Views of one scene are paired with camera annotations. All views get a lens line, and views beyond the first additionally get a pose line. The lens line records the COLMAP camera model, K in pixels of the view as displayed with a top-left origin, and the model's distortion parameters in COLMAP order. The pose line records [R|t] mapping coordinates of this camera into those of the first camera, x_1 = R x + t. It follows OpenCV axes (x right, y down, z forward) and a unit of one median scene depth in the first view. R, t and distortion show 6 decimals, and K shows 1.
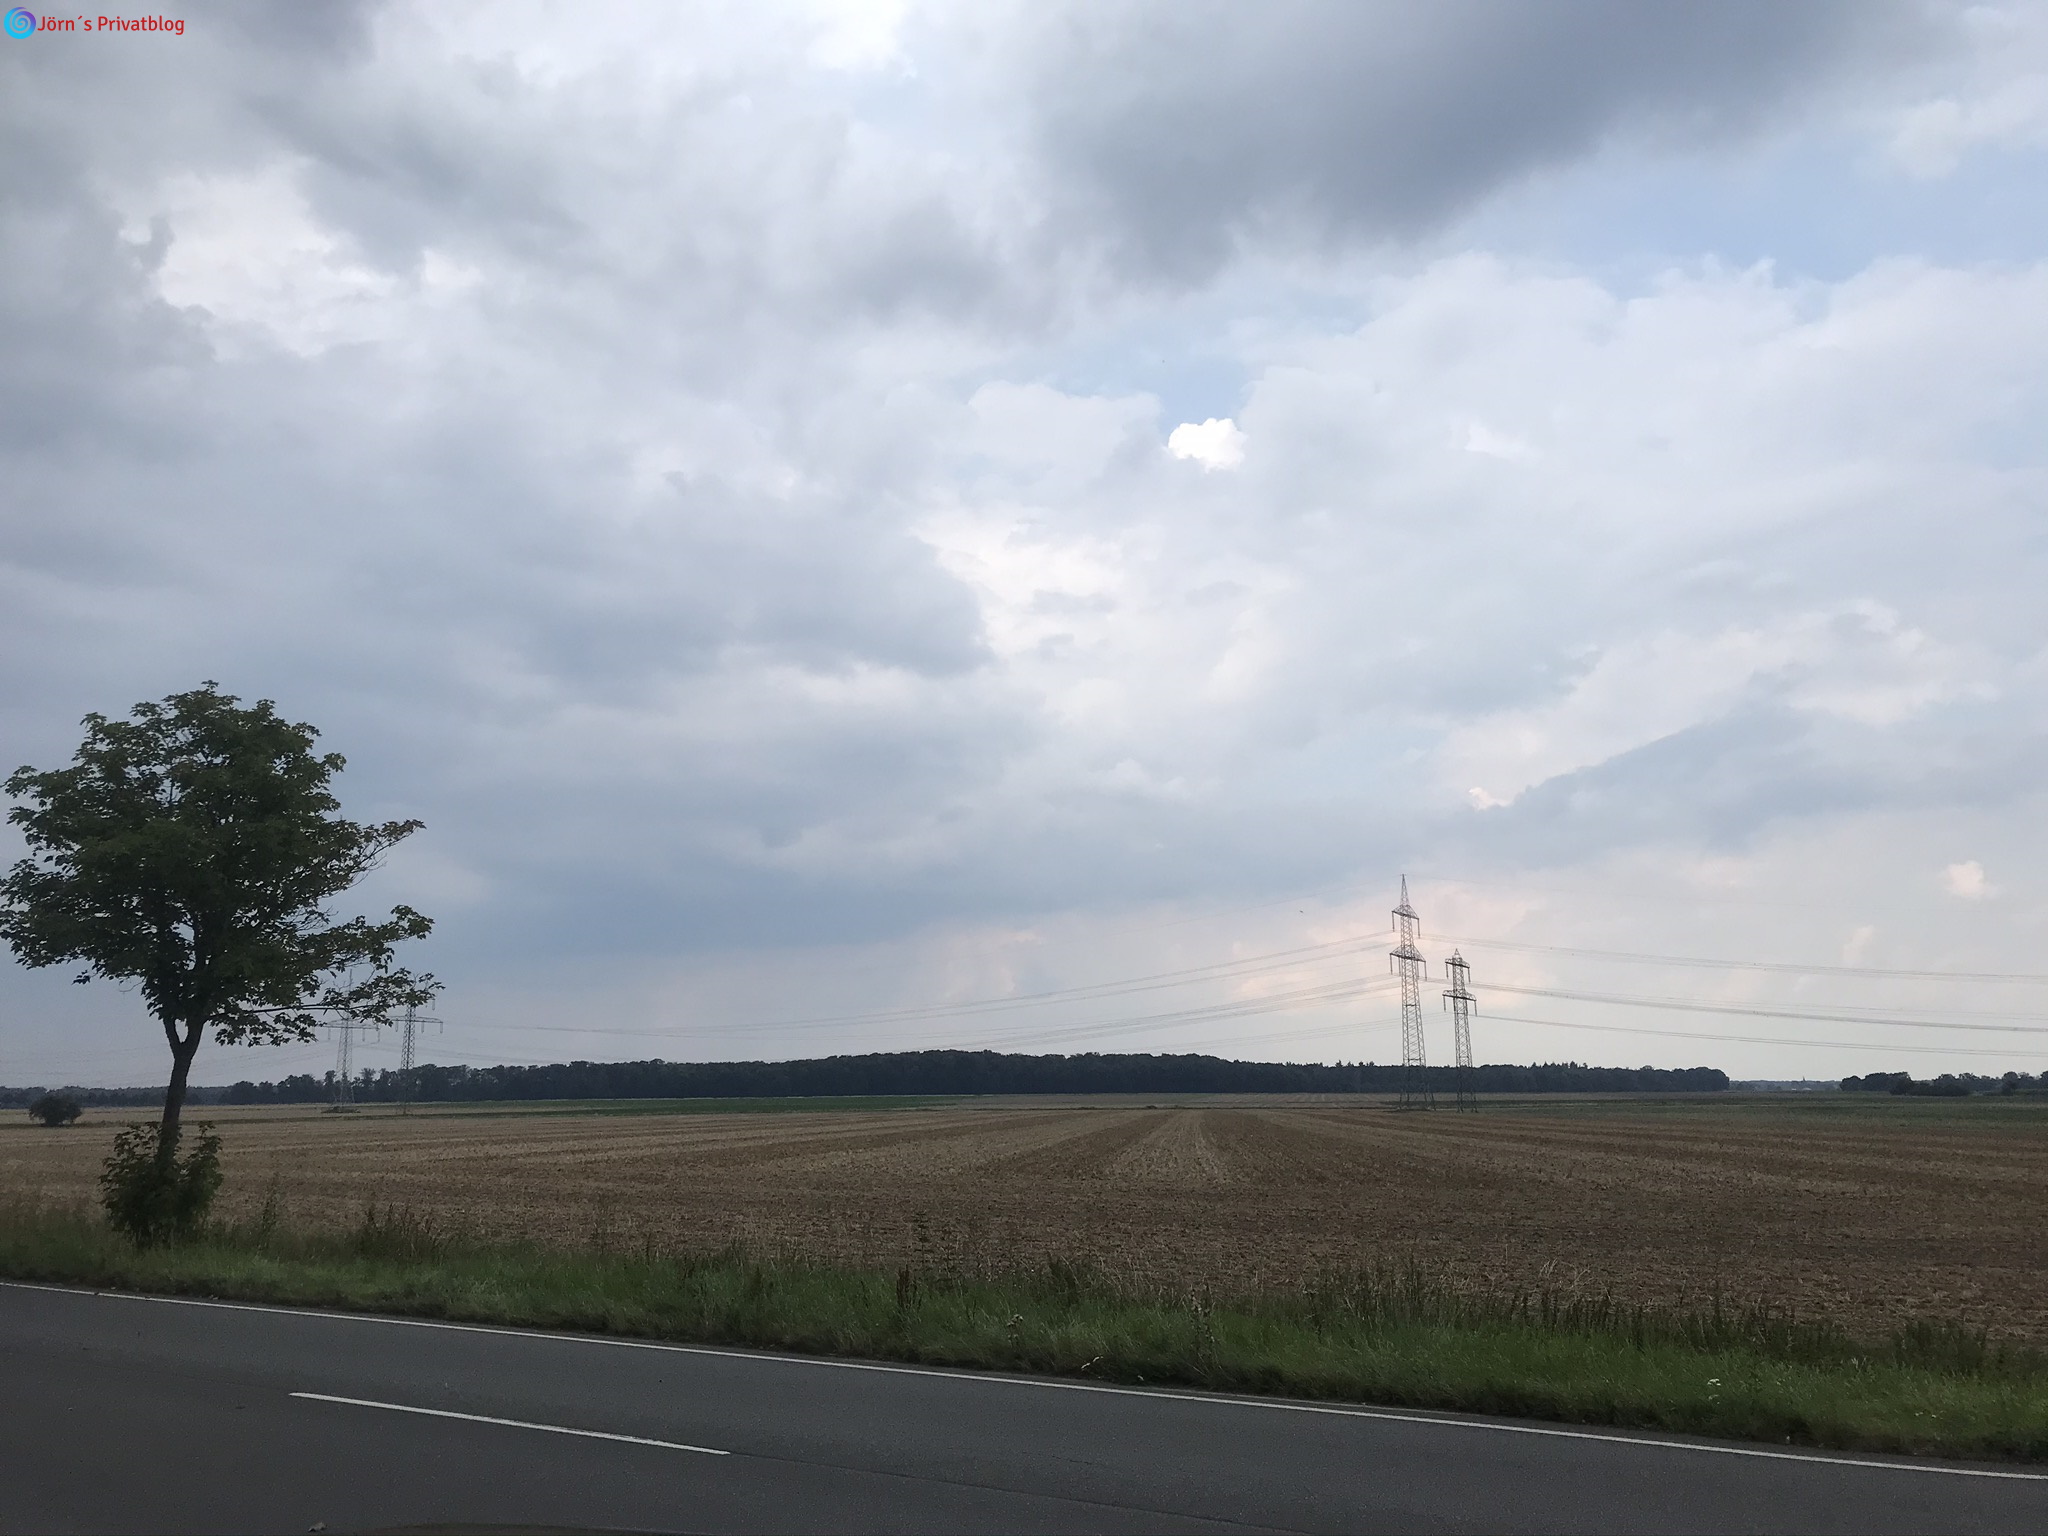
lens RADIAL K [[1815.2, 0, 1023.3], [0, 1815.2, 746.7], [0, 0, 1]] dist [0.075739, -0.013780]
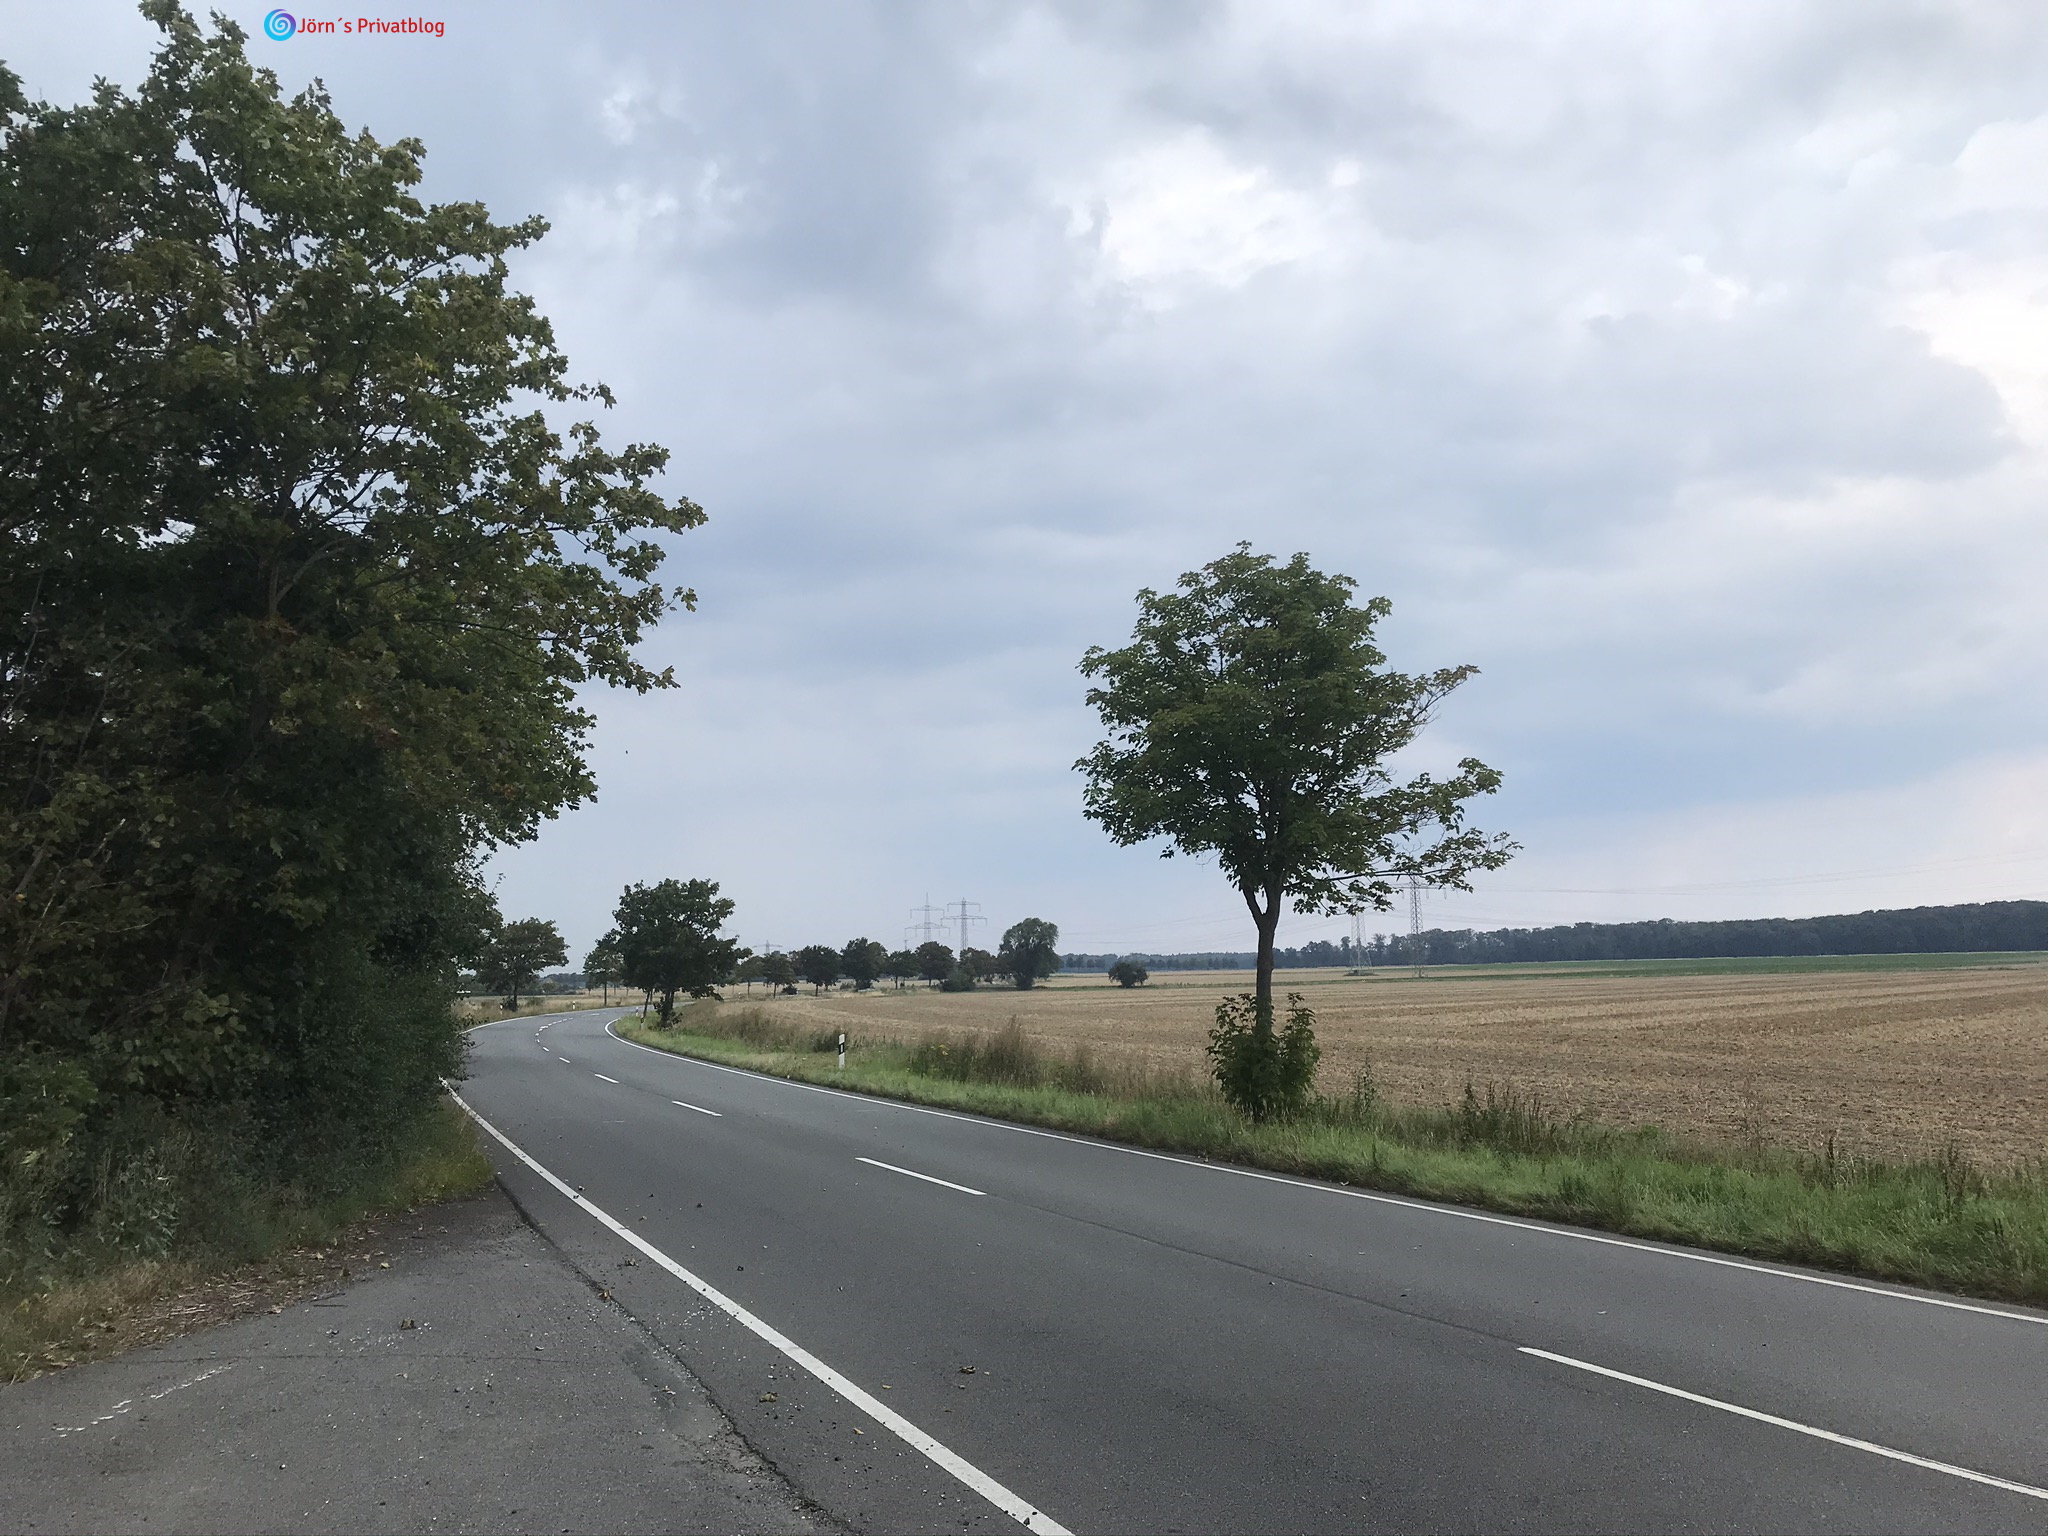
lens RADIAL K [[1724.1, 0, 1024.0], [0, 1724.1, 768.0], [0, 0, 1]] dist [0.088765, -0.140867]
pose [[0.865090, -0.076077, -0.495815, -0.104232], [0.115888, 0.992004, 0.049988, 0.023024], [0.488047, -0.100702, 0.866989, 0.151328]]
